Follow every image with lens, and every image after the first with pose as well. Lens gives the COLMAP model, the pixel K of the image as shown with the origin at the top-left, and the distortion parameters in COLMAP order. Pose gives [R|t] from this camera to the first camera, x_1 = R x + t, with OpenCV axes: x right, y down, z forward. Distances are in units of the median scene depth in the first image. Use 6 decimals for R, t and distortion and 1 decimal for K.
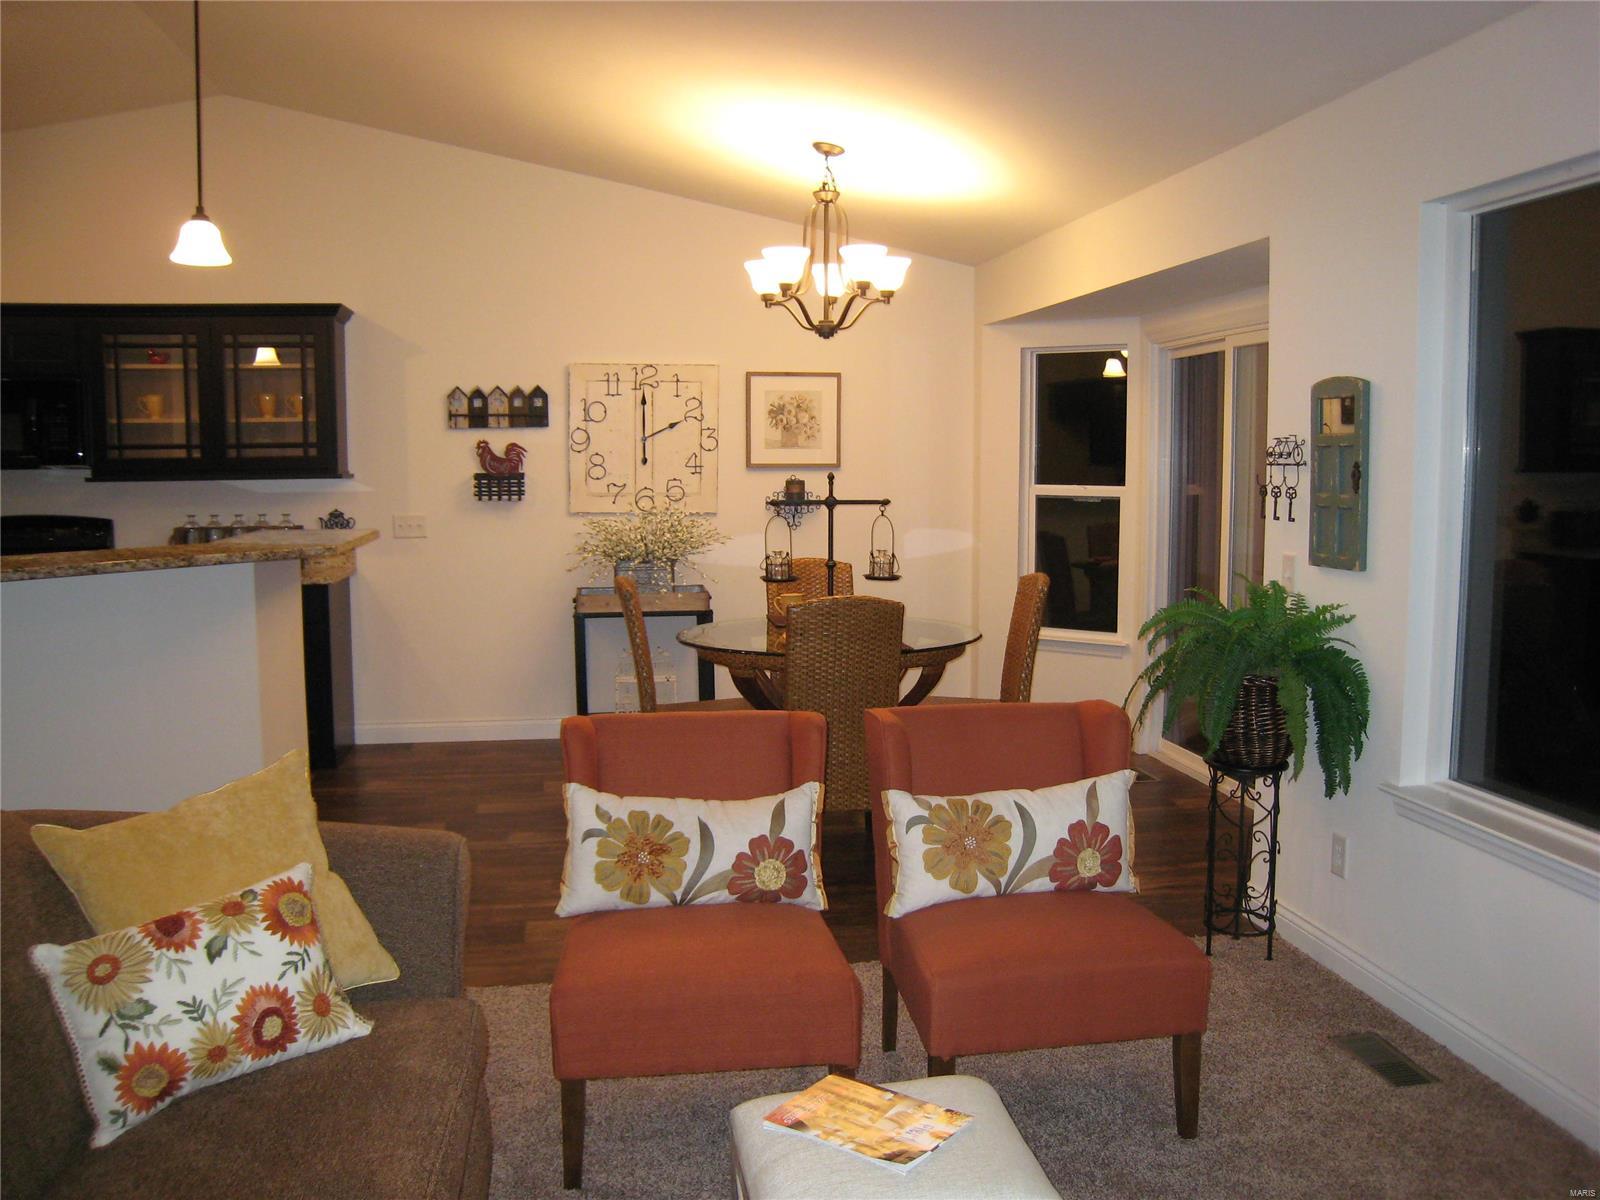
lens RADIAL K [[1317.6, 0, 822.4], [0, 1317.6, 593.8], [0, 0, 1]] dist [-0.150714, 0.124590]
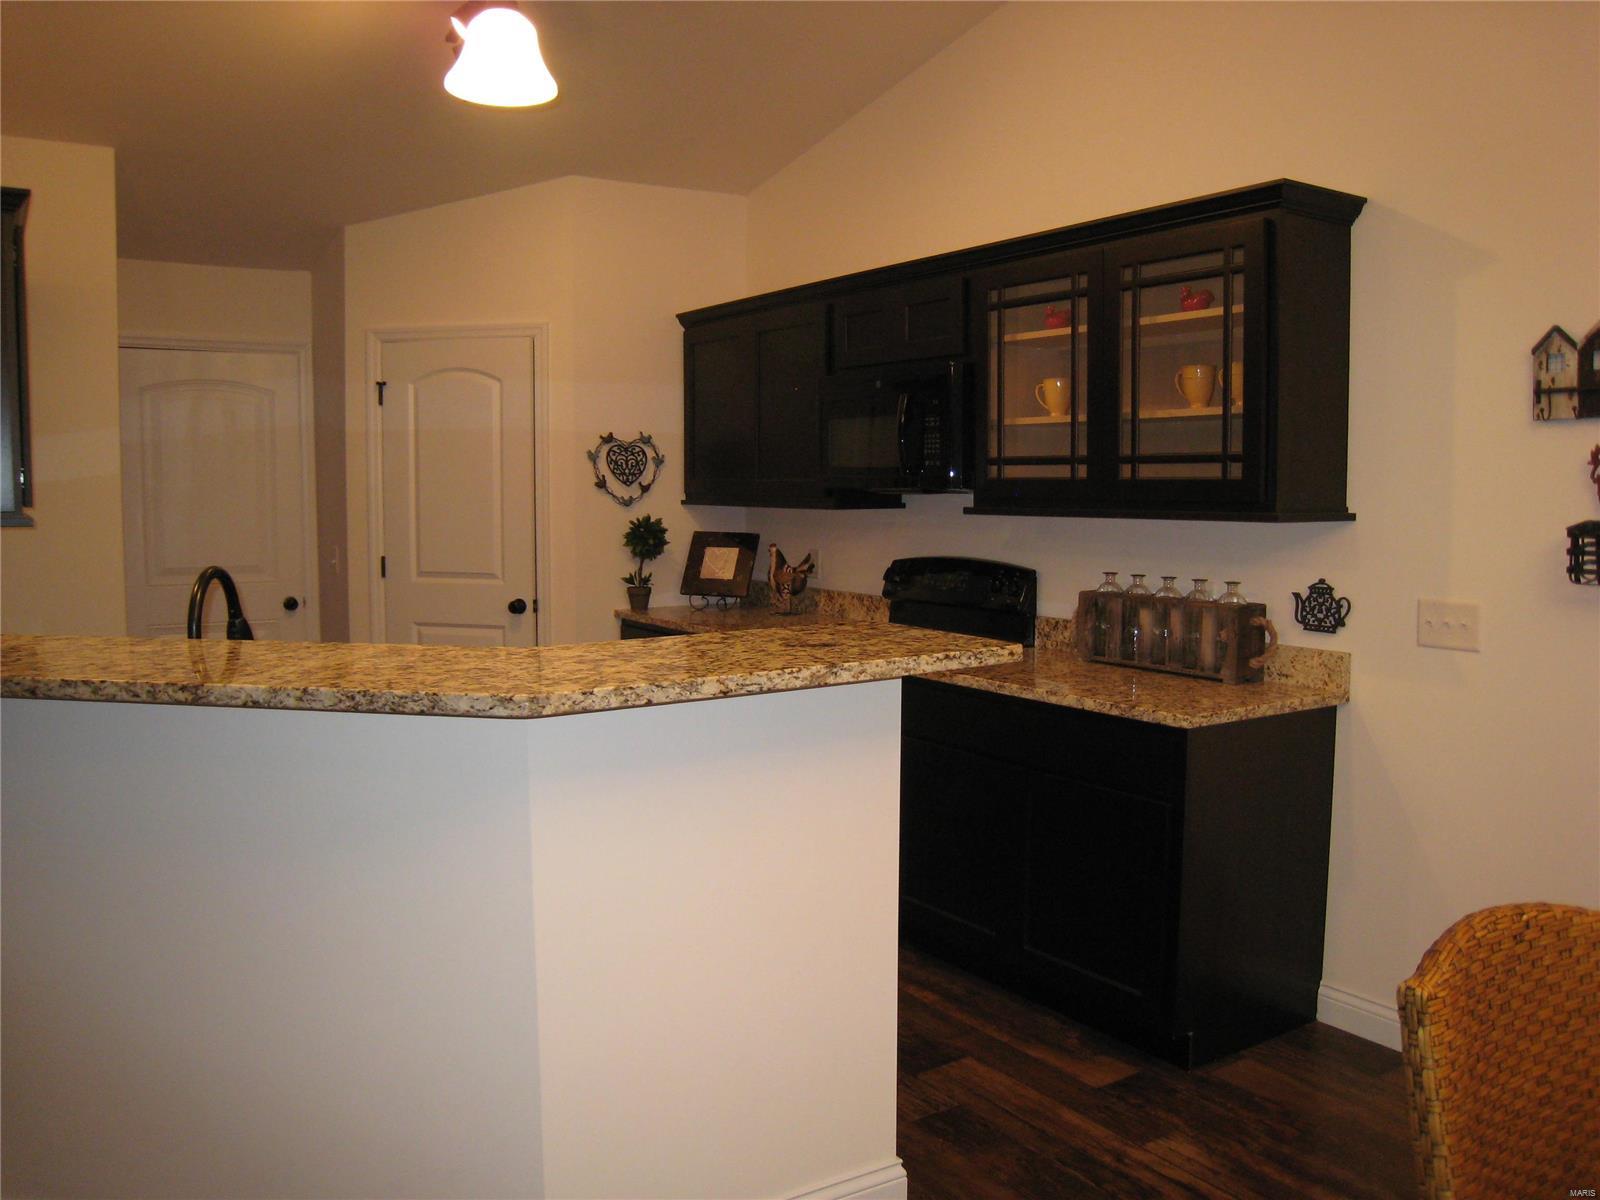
lens RADIAL K [[1317.6, 0, 806.6], [0, 1317.6, 594.8], [0, 0, 1]] dist [-0.150714, 0.124590]
pose [[0.391531, 0.077971, -0.916856, 0.026957], [-0.090777, 0.994816, 0.045836, -0.066874], [0.915676, 0.065283, 0.396579, 0.623583]]
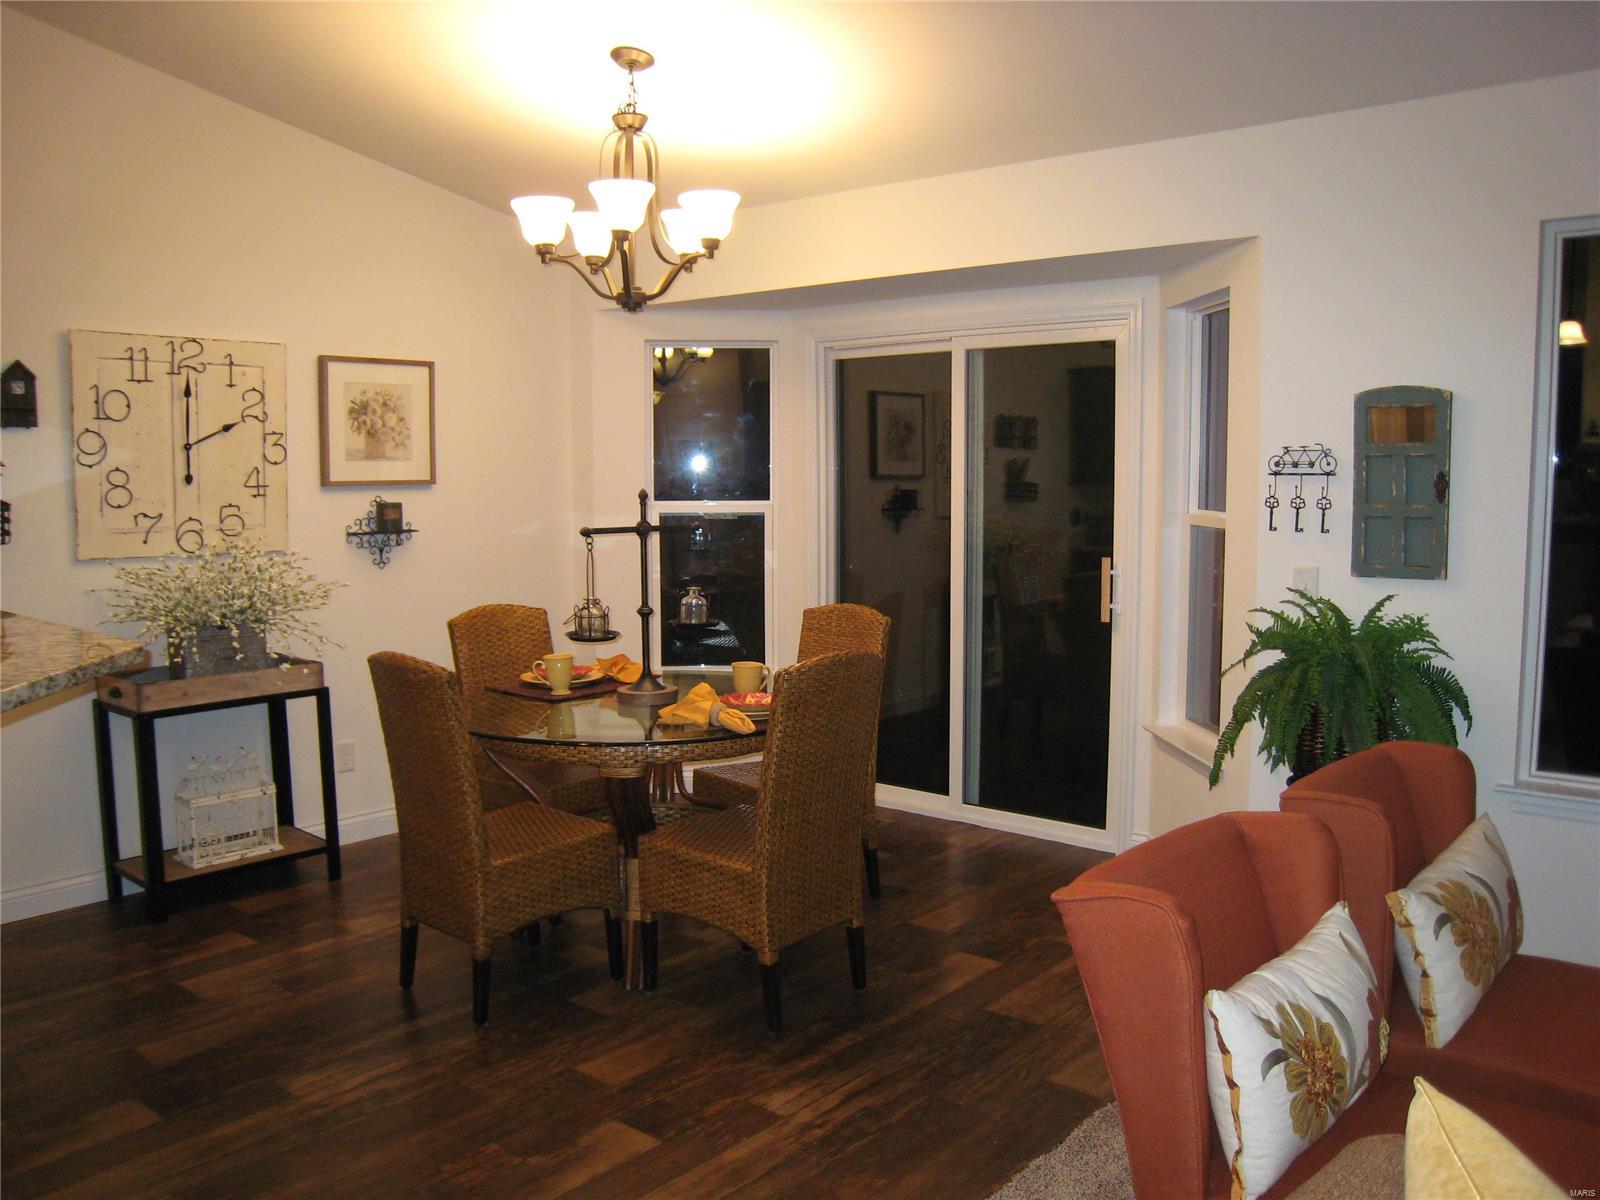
lens RADIAL K [[1317.6, 0, 819.1], [0, 1317.6, 603.0], [0, 0, 1]] dist [-0.150714, 0.124590]
pose [[0.768813, -0.067021, 0.635952, -0.335326], [0.069282, 0.997369, 0.021353, -0.030705], [-0.635710, 0.027643, 0.771433, 0.301256]]
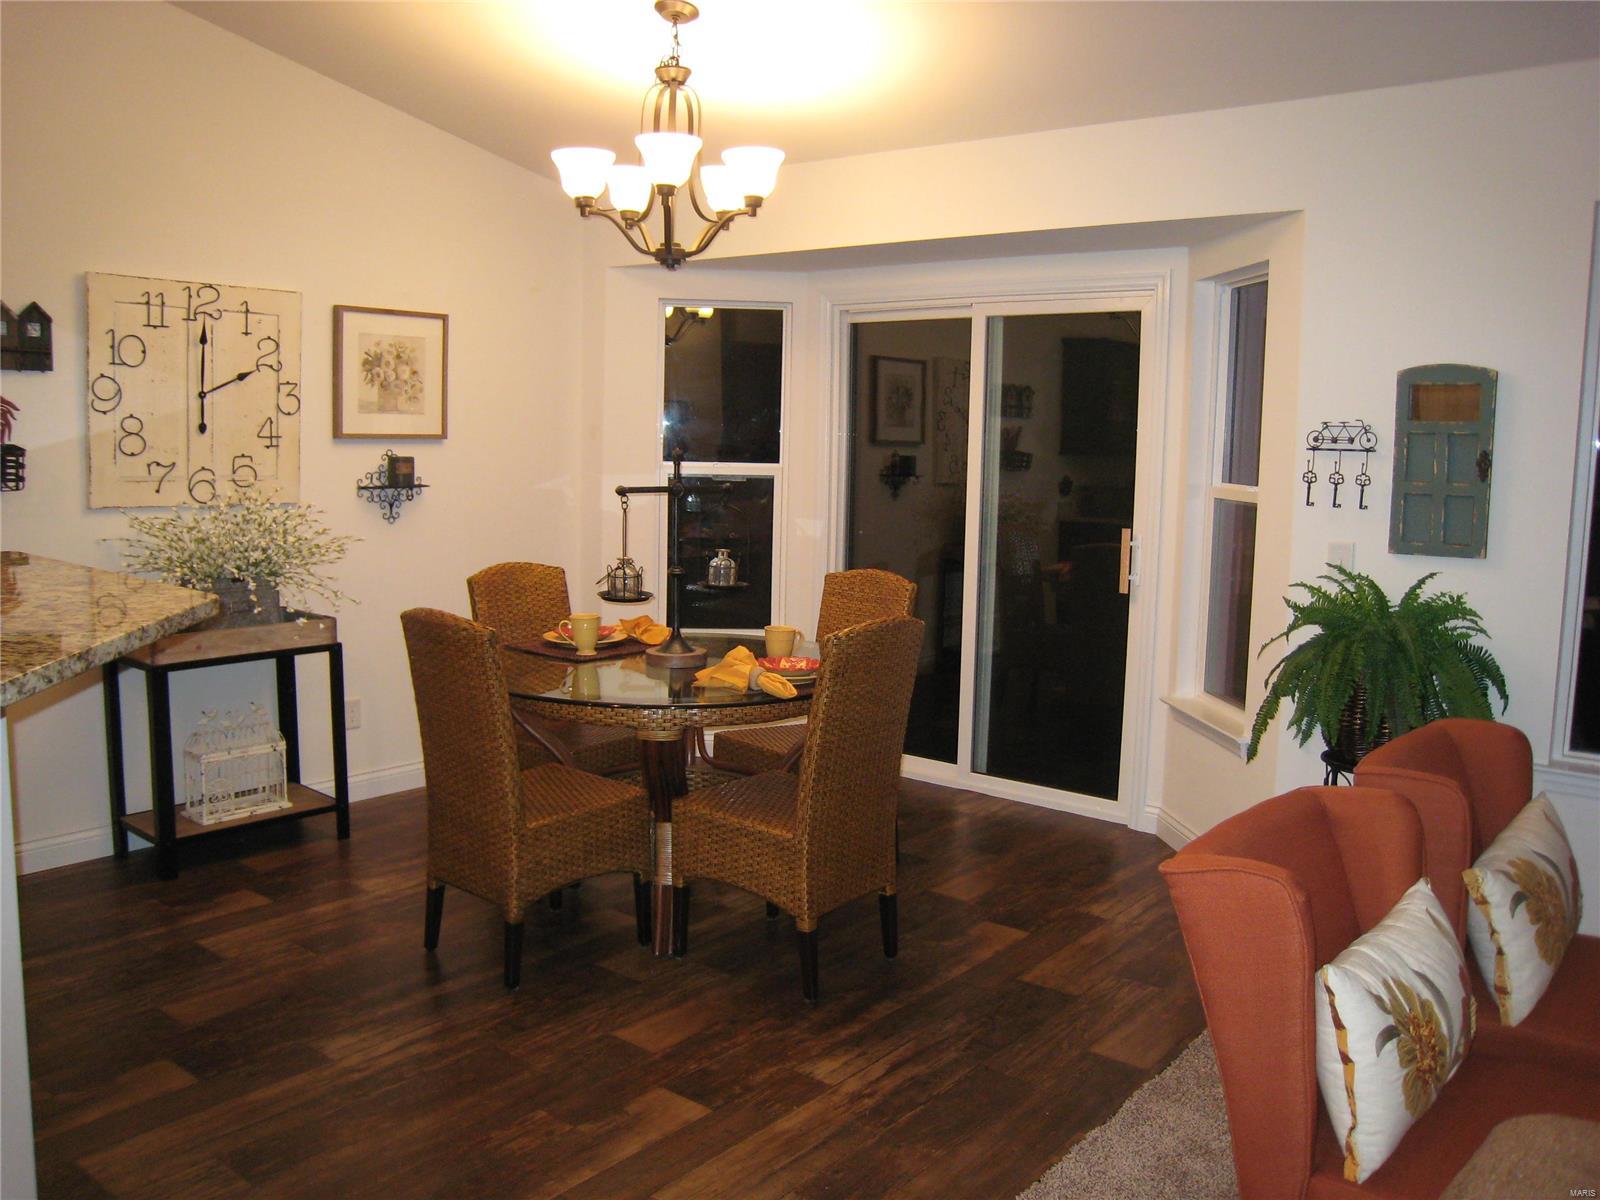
lens RADIAL K [[1317.6, 0, 800.1], [0, 1317.6, 583.4], [0, 0, 1]] dist [-0.150714, 0.124590]
pose [[0.758170, -0.058155, 0.649459, -0.359632], [0.047353, 0.998296, 0.034111, -0.032342], [-0.650335, 0.004892, 0.759631, 0.329483]]
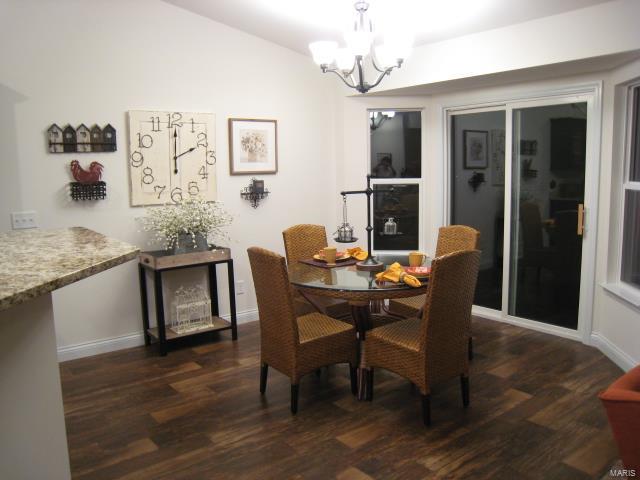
lens RADIAL K [[527.0, 0, 319.6], [0, 527.0, 234.5], [0, 0, 1]] dist [-0.150714, 0.124590]
pose [[0.885423, -0.076578, 0.458435, -0.302698], [0.067784, 0.997063, 0.035635, -0.036593], [-0.459817, -0.000477, 0.888013, 0.368084]]
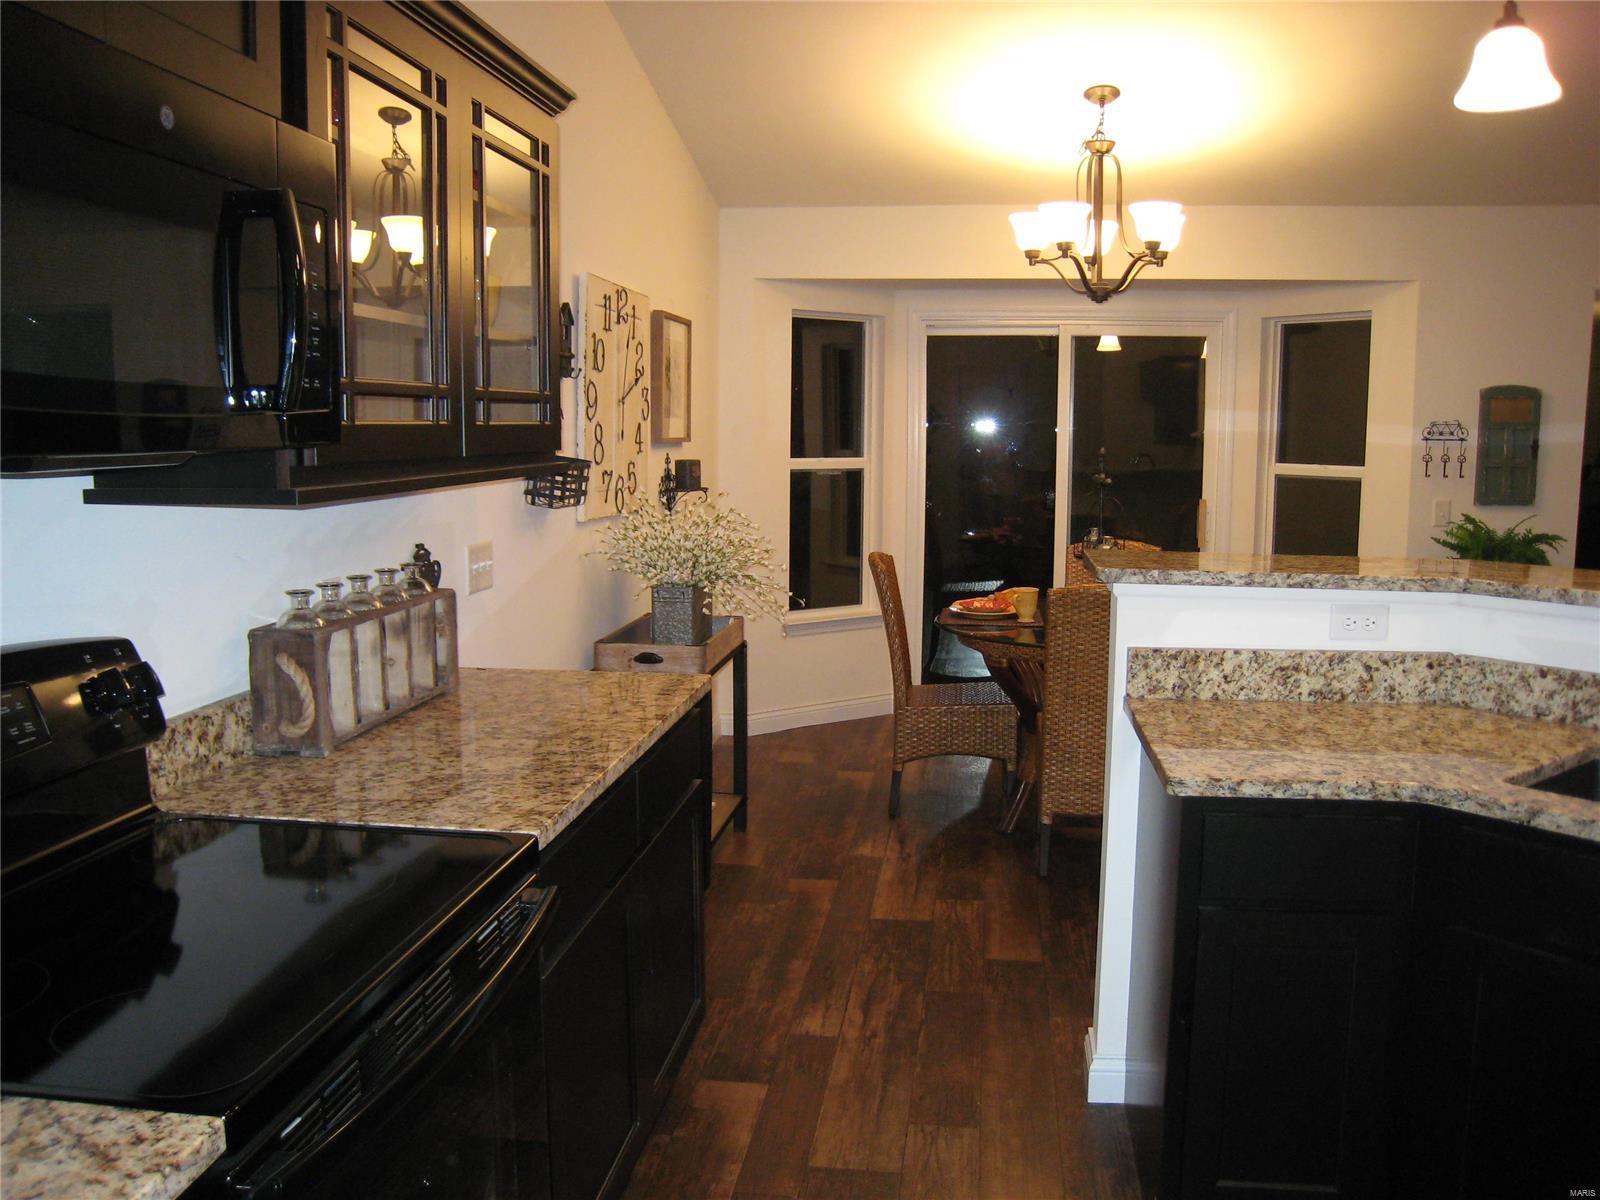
lens RADIAL K [[1317.6, 0, 812.3], [0, 1317.6, 612.8], [0, 0, 1]] dist [-0.150714, 0.124590]
pose [[0.305100, -0.130860, 0.943287, -0.785920], [0.095762, 0.989709, 0.106327, -0.079640], [-0.947493, 0.057891, 0.314491, 0.766435]]
